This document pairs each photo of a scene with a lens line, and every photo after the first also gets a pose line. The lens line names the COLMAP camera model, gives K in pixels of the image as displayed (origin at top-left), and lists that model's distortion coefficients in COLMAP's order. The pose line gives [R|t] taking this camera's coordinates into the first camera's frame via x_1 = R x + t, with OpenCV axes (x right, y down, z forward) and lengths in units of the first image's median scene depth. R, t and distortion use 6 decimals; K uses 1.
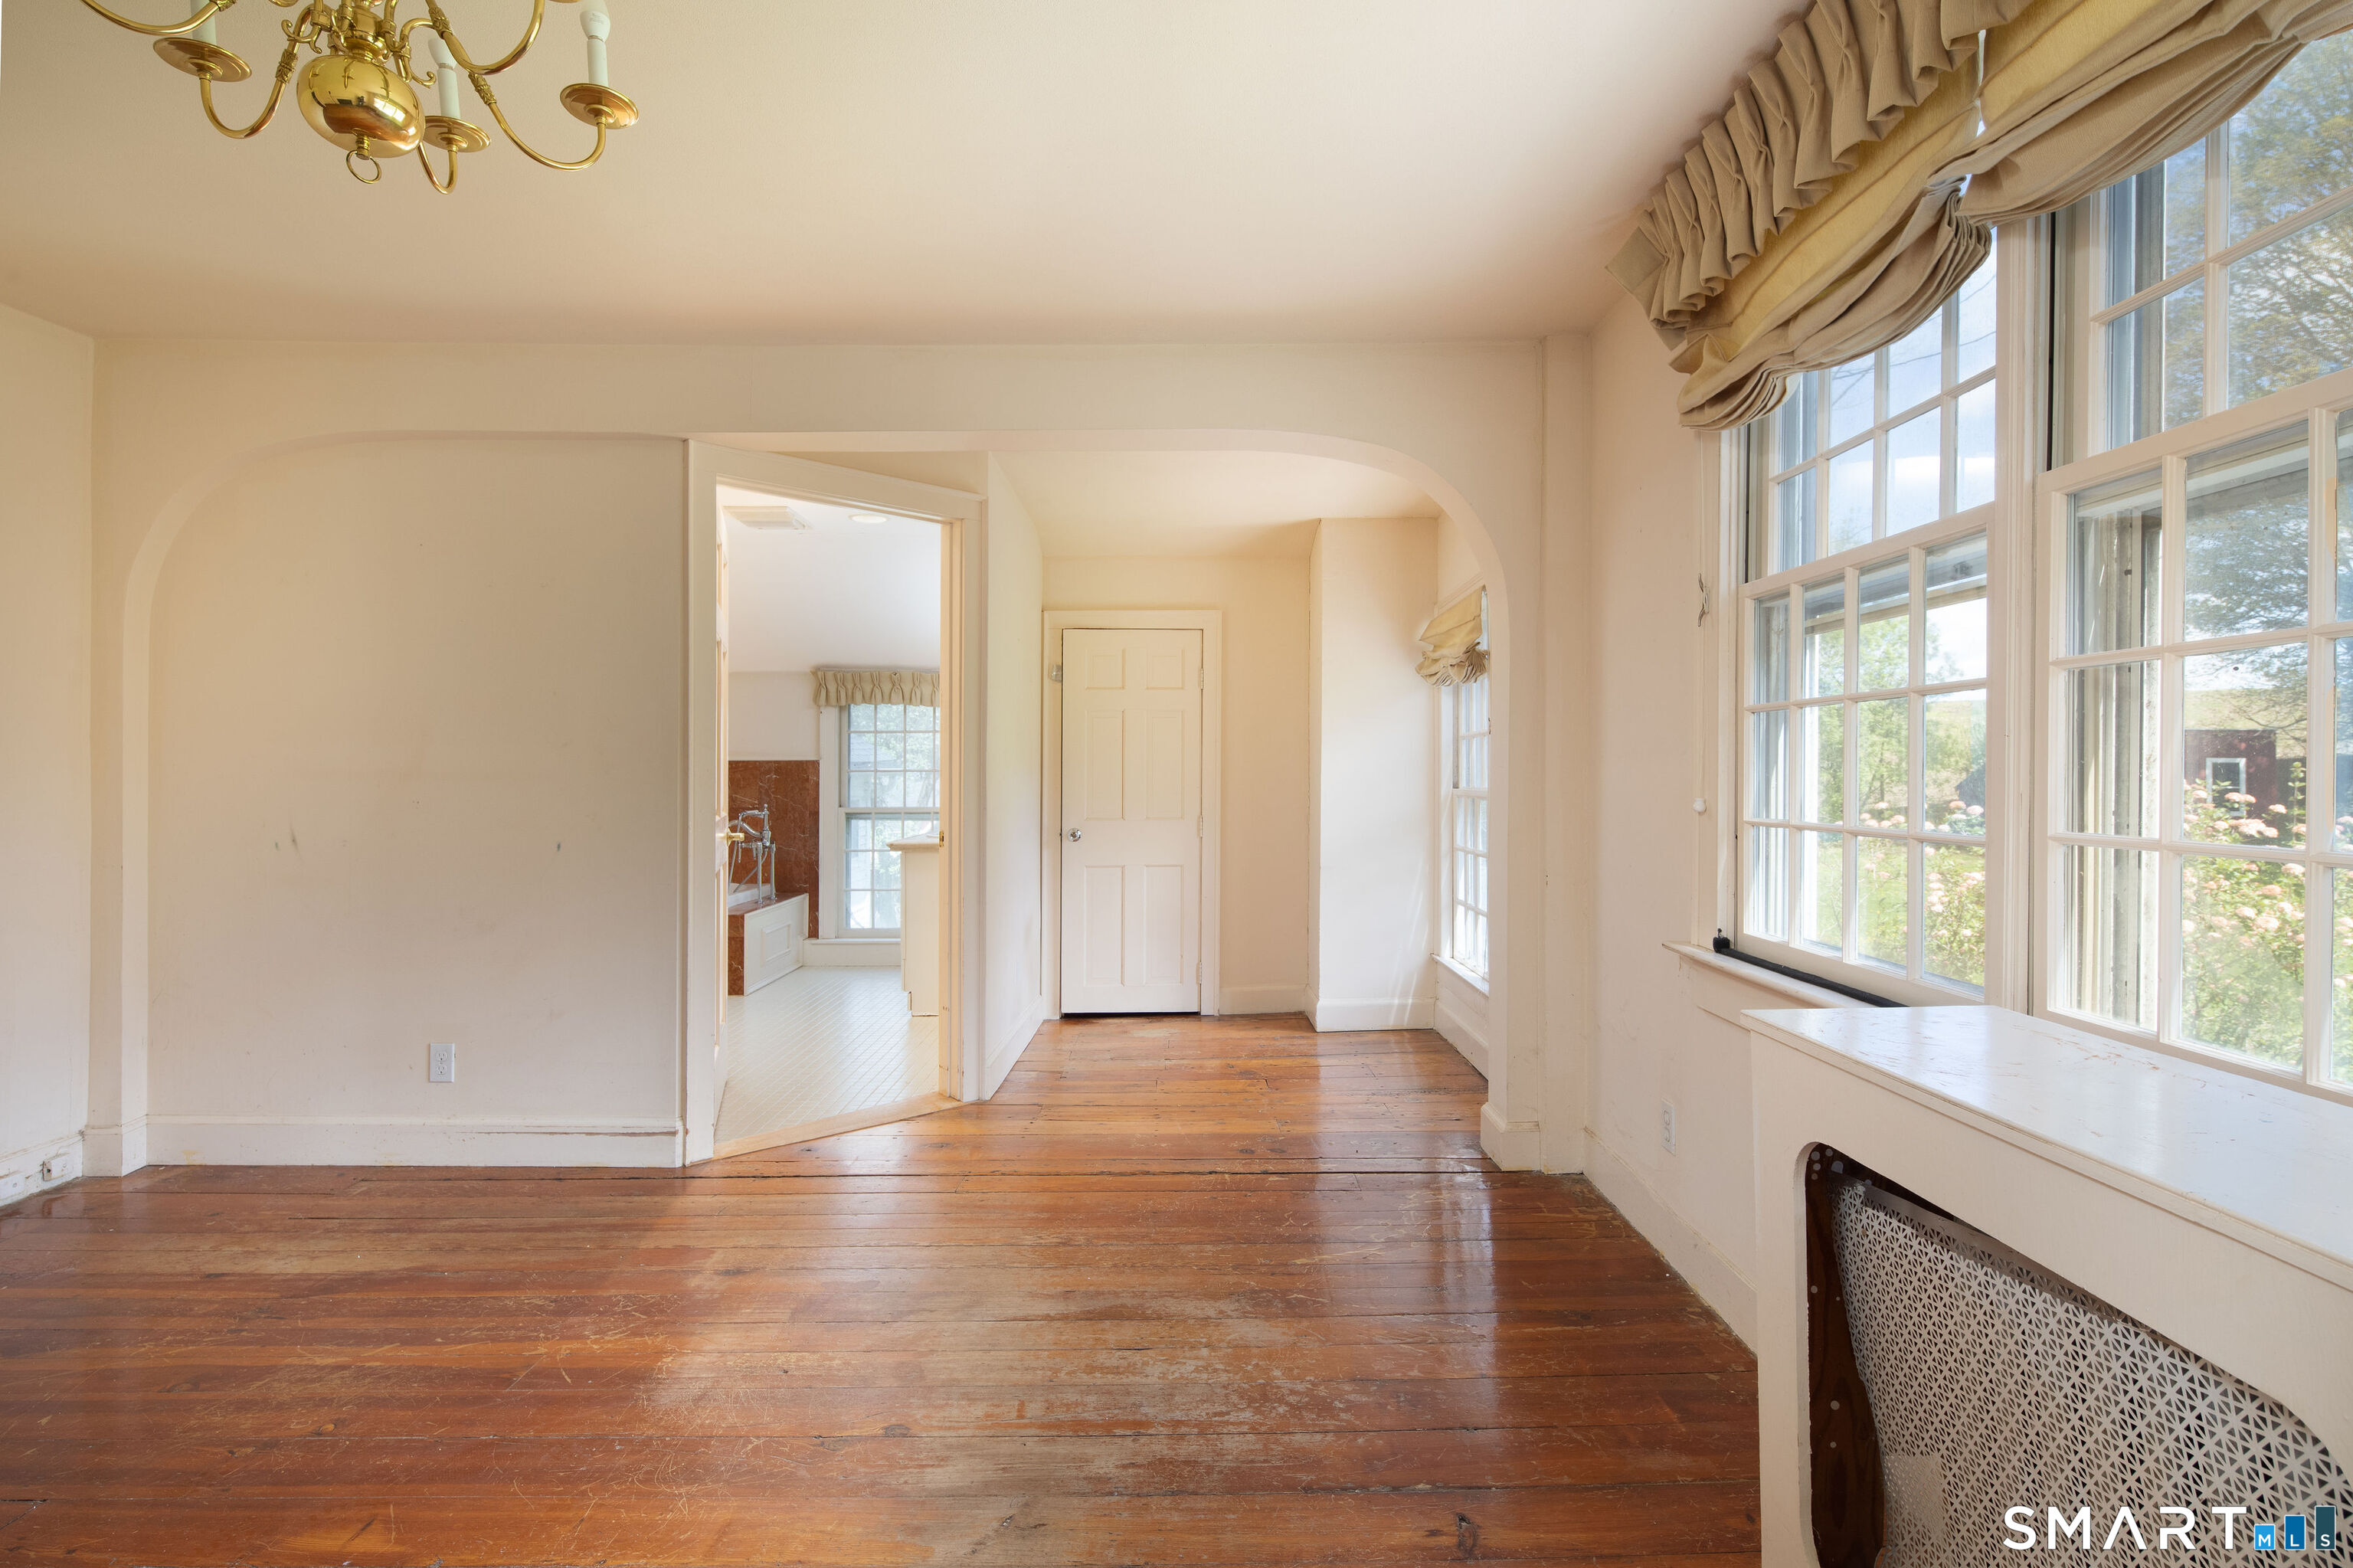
lens RADIAL K [[1155.6, 0, 1176.2], [0, 1155.6, 774.6], [0, 0, 1]] dist [0.003942, 0.000109]
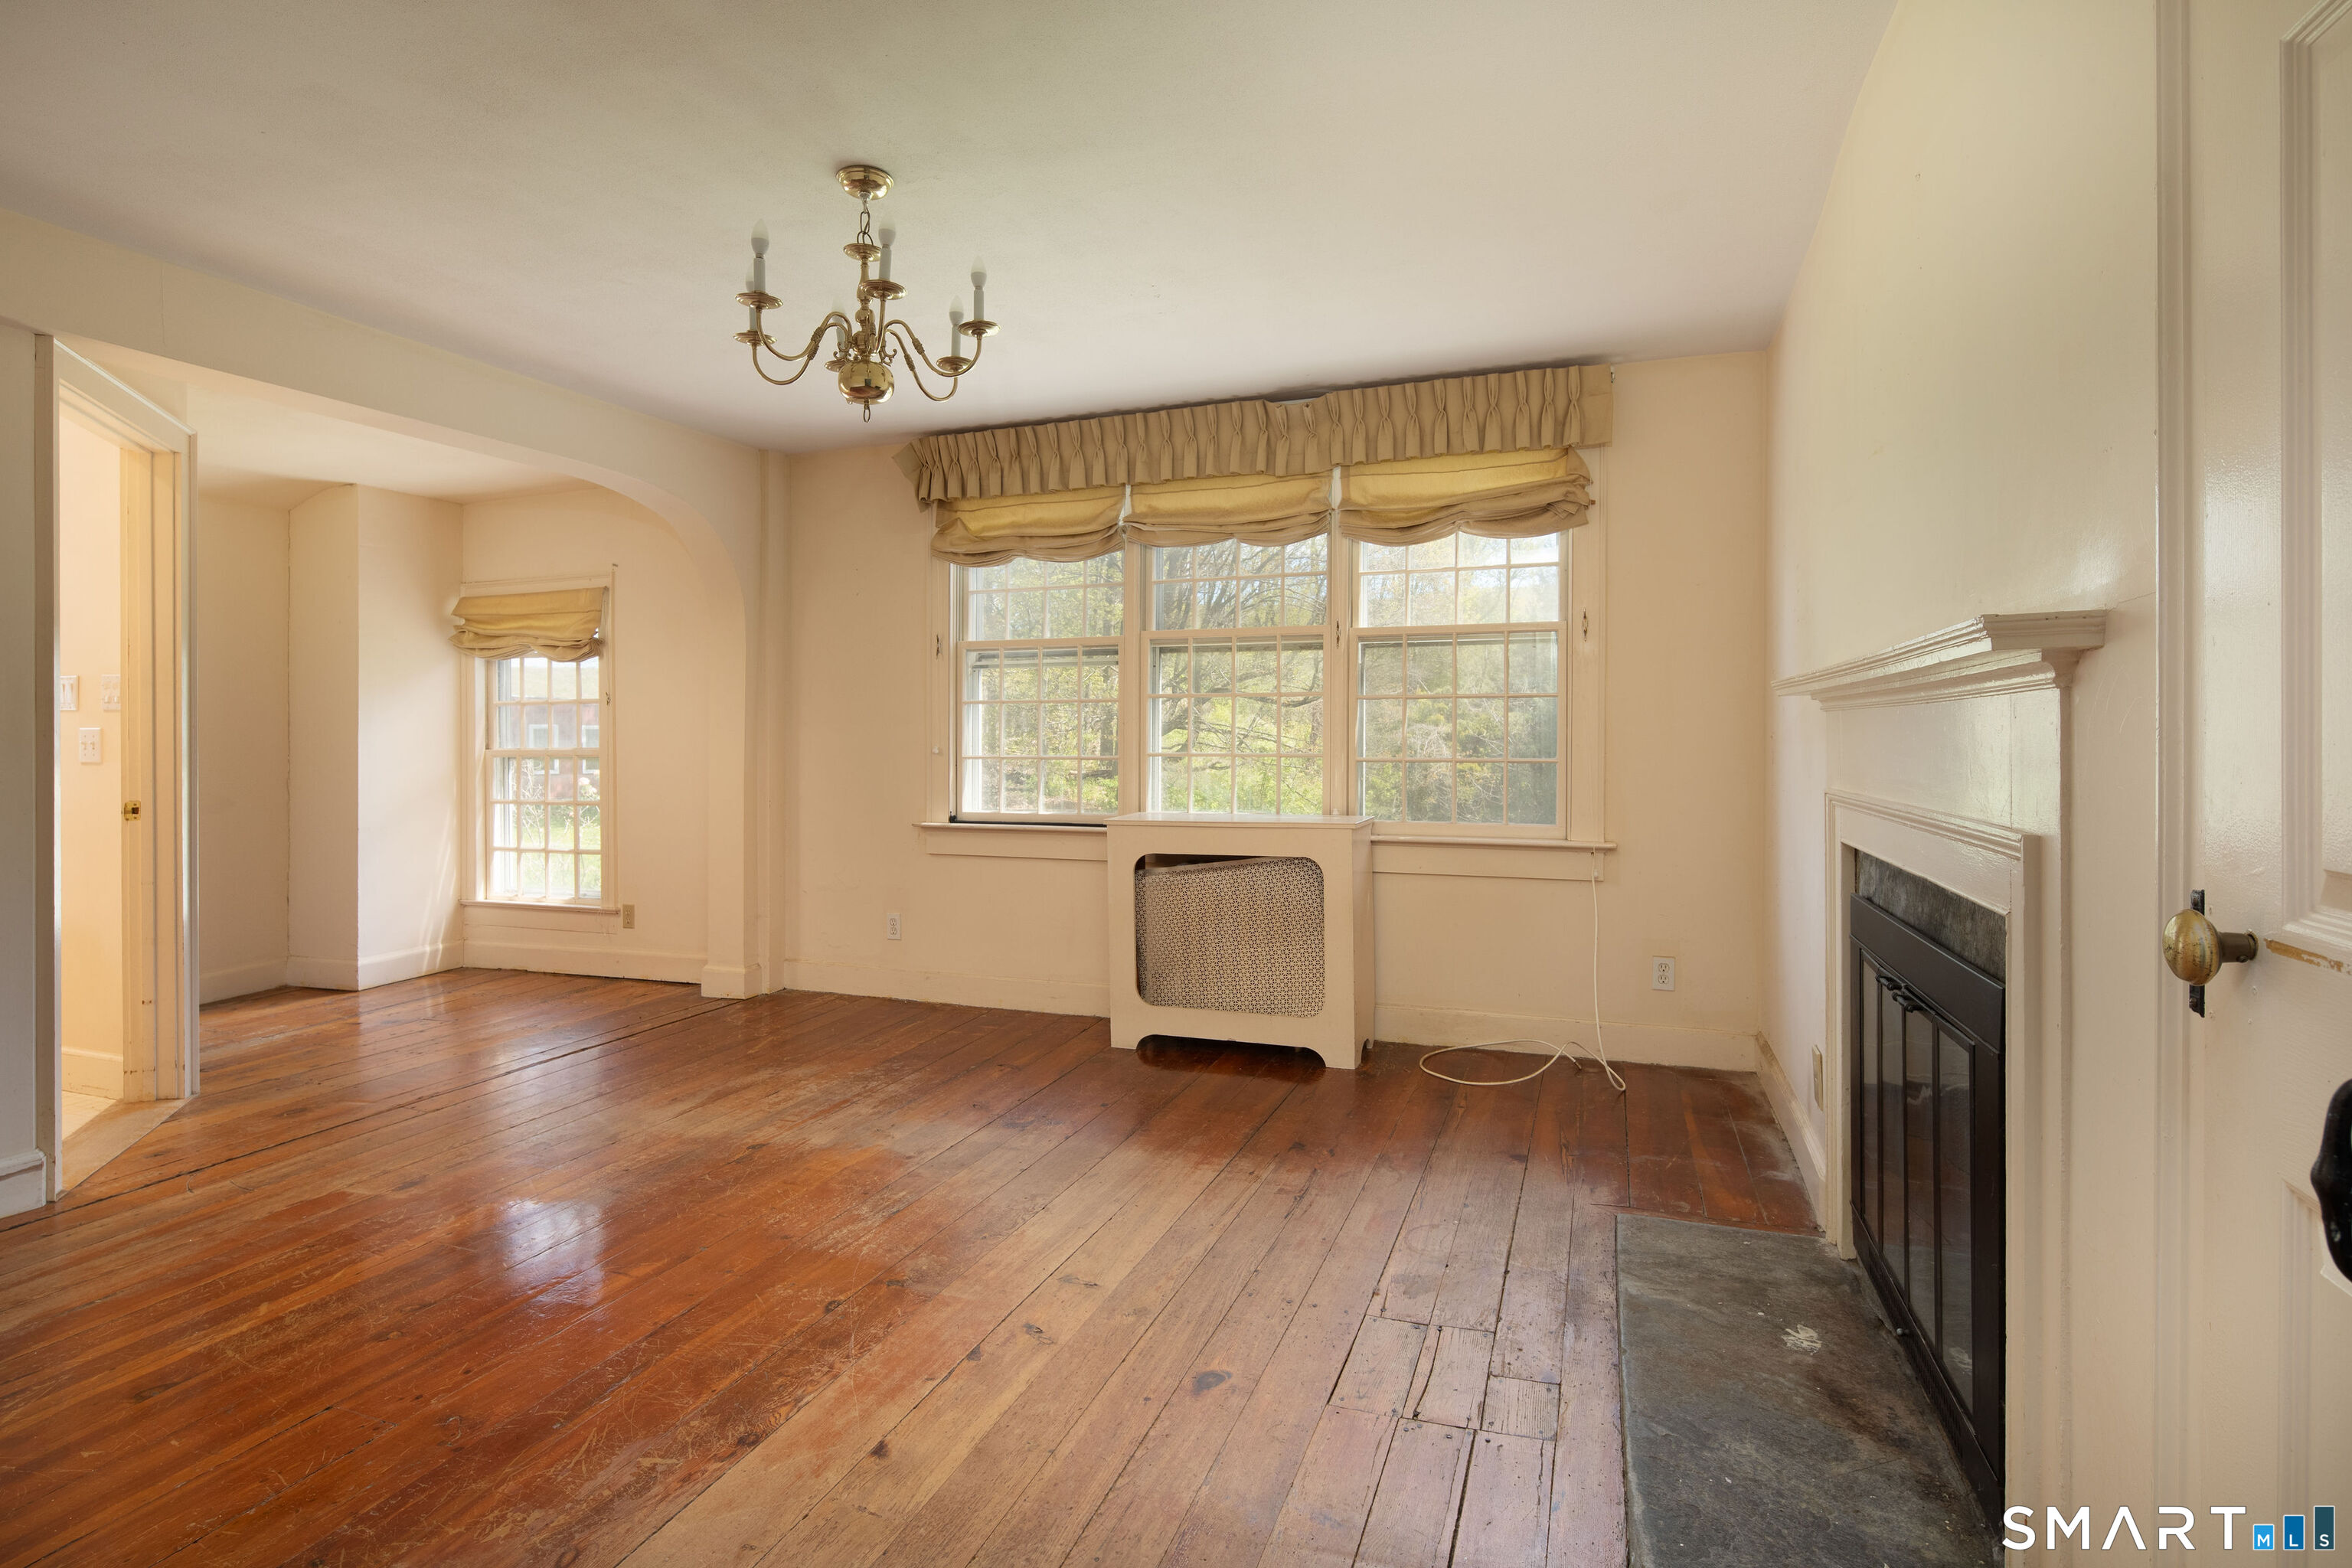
lens RADIAL K [[1183.3, 0, 1167.3], [0, 1183.3, 745.0], [0, 0, 1]] dist [0.028483, 0.000087]
pose [[0.355979, -0.004209, 0.934485, -1.227596], [0.003552, 0.999989, 0.003152, 0.010754], [-0.934487, 0.002197, 0.355989, -0.084510]]
